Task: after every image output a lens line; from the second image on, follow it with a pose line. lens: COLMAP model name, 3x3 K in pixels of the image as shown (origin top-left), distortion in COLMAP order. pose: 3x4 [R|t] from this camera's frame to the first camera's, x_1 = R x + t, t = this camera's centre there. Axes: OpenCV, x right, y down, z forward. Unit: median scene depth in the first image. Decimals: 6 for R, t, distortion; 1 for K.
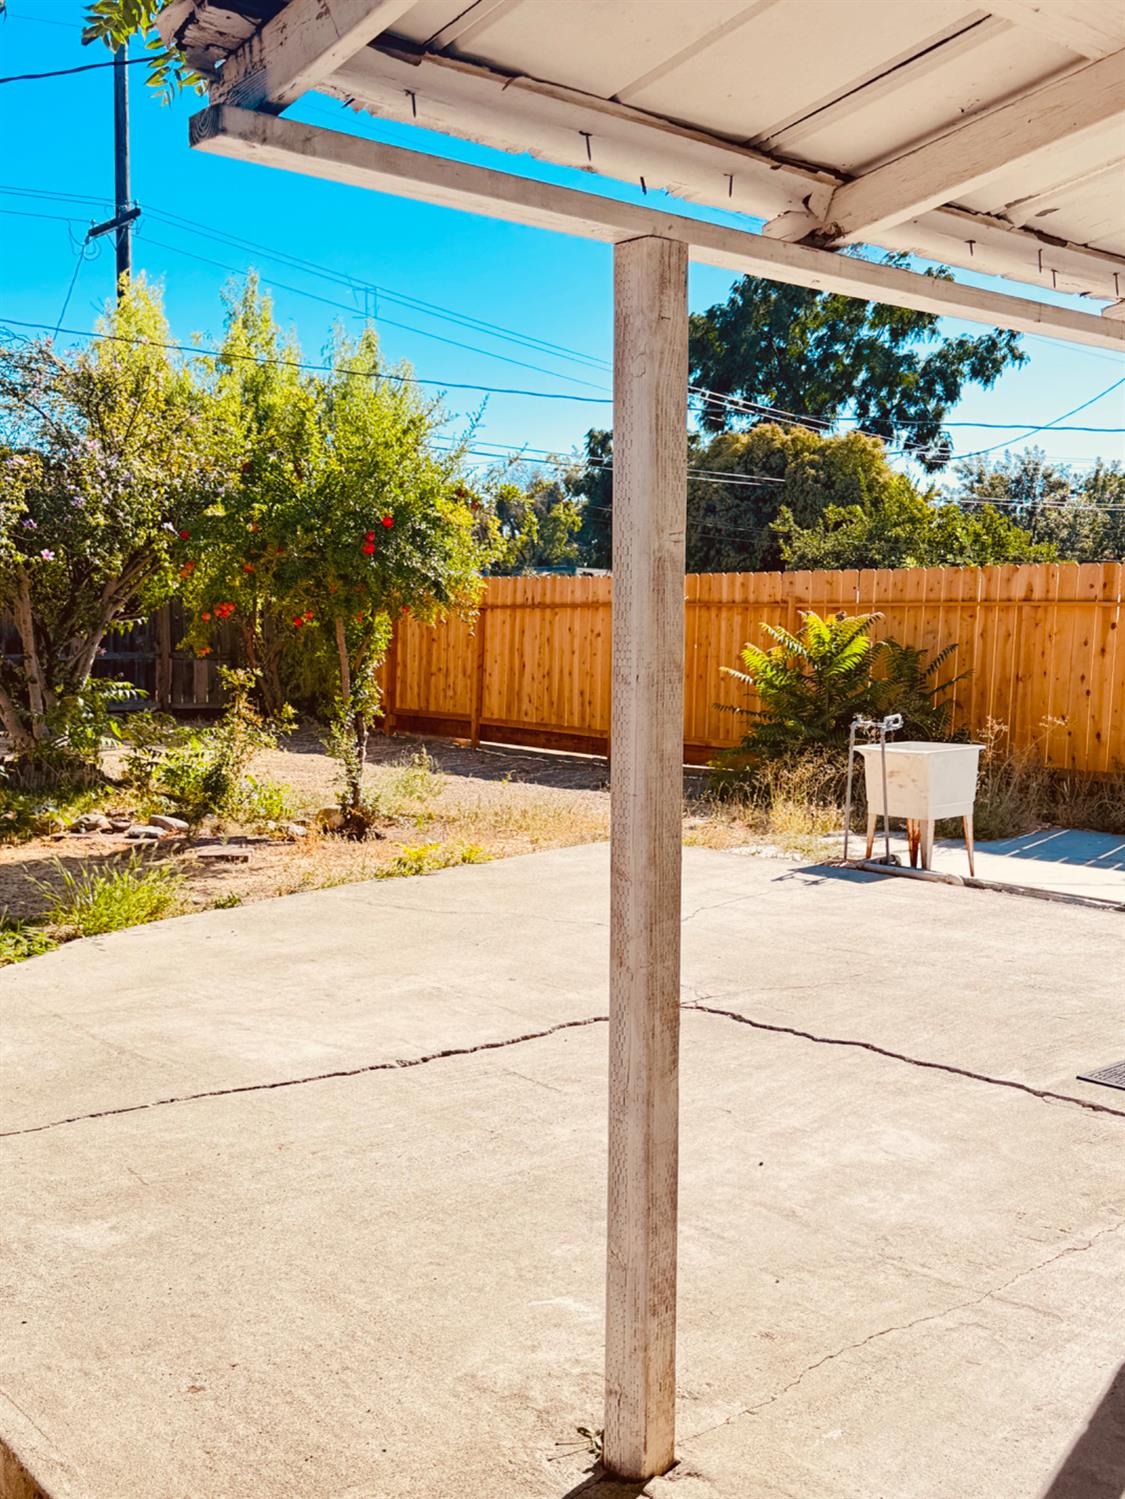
lens RADIAL K [[1463.8, 0, 551.2], [0, 1463.8, 745.1], [0, 0, 1]] dist [0.179085, -0.402102]
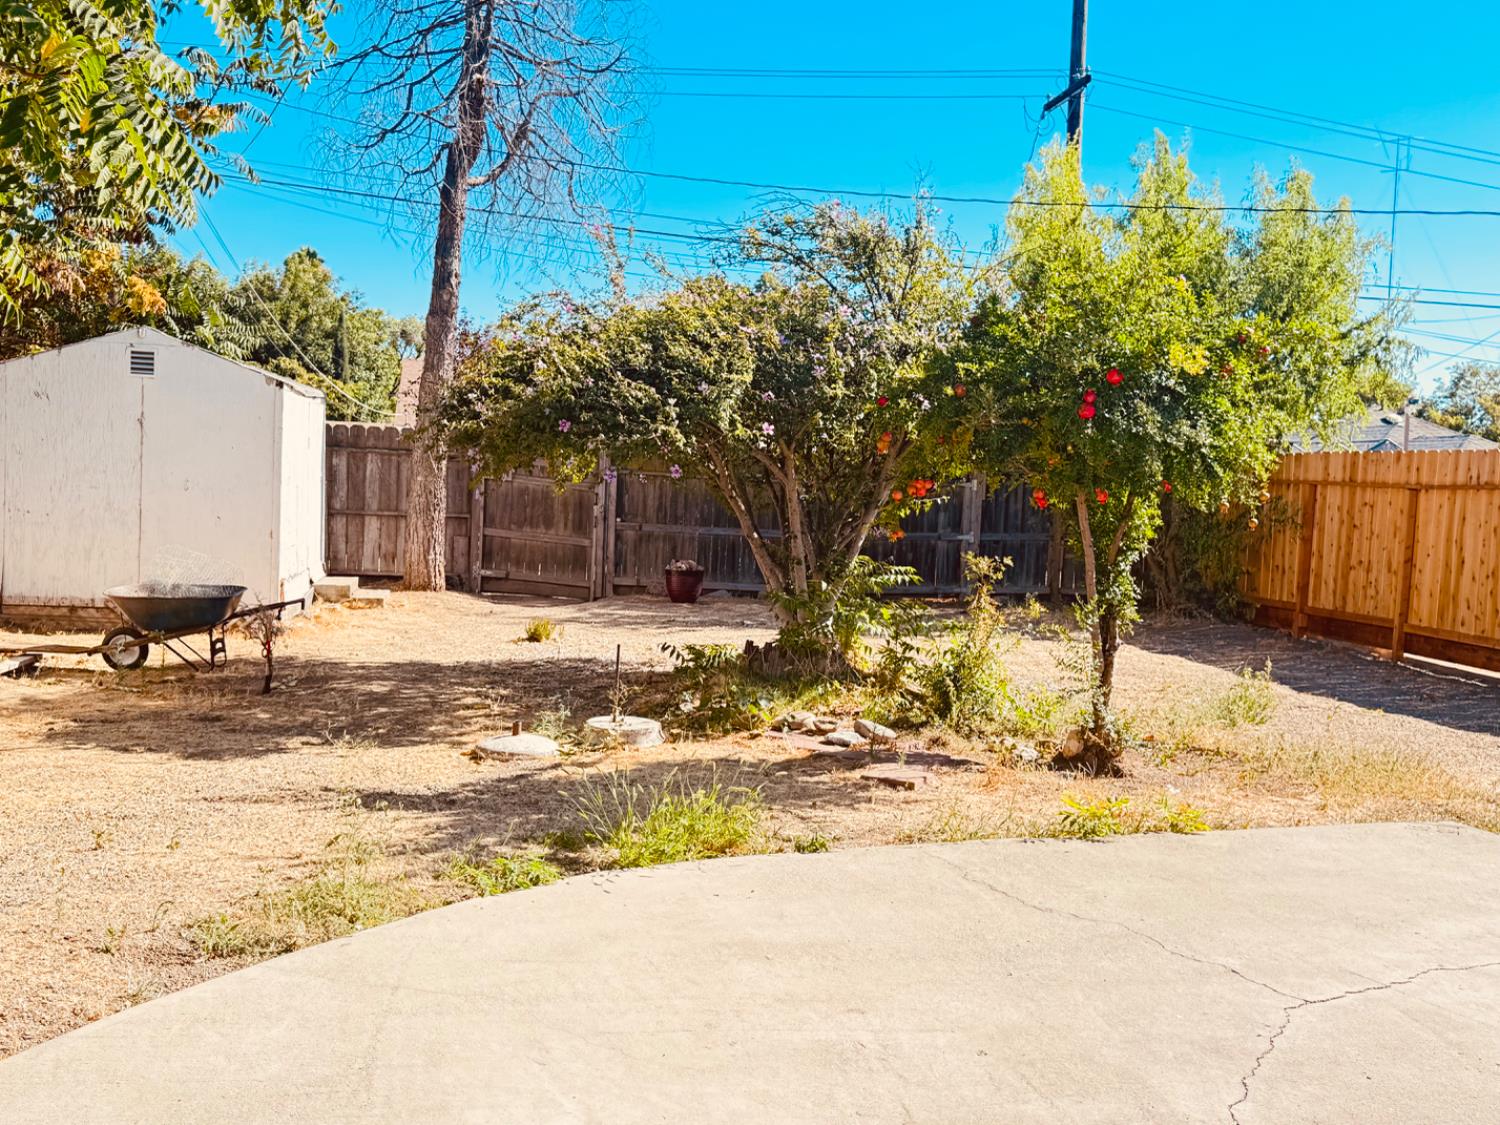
lens RADIAL K [[1464.8, 0, 740.2], [0, 1464.8, 567.8], [0, 0, 1]] dist [0.179085, -0.402102]
pose [[0.853808, 0.039291, -0.519103, 0.102908], [-0.059126, 0.998014, -0.021710, -0.016598], [0.517219, 0.049229, 0.854436, 0.175554]]
